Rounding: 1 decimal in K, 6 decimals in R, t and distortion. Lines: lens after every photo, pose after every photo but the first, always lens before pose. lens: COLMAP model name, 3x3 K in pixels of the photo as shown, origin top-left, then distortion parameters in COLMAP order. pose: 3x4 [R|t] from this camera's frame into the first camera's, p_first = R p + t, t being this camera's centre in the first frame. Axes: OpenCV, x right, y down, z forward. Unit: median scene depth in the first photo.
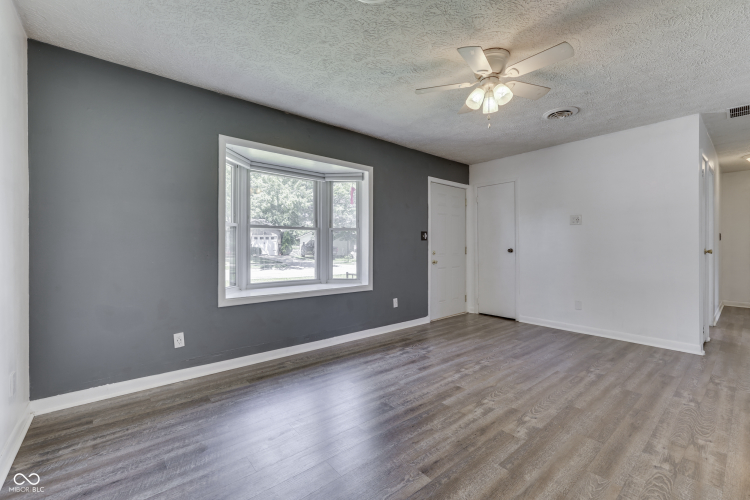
lens RADIAL K [[318.3, 0, 371.2], [0, 318.3, 247.1], [0, 0, 1]] dist [0.000513, -0.000073]
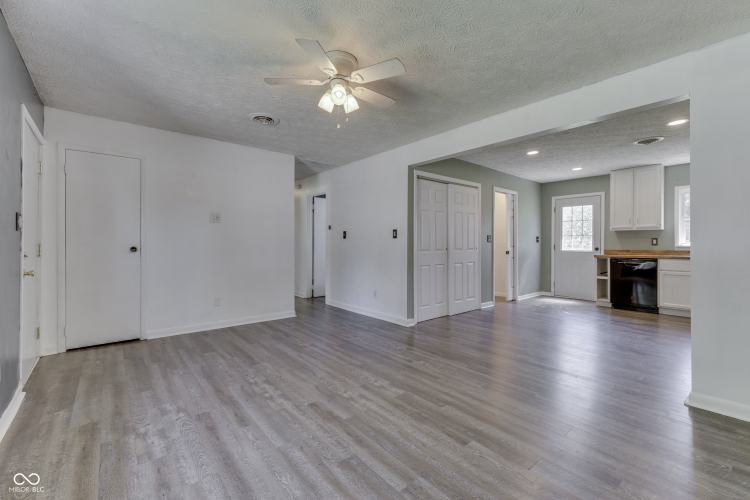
lens RADIAL K [[316.3, 0, 373.3], [0, 316.3, 242.7], [0, 0, 1]] dist [0.000375, 0.000054]
pose [[-0.005326, 0.006651, 0.999964, -0.543727], [-0.000589, 0.999978, -0.006654, -0.000390], [-0.999986, -0.000625, -0.005322, 0.752379]]
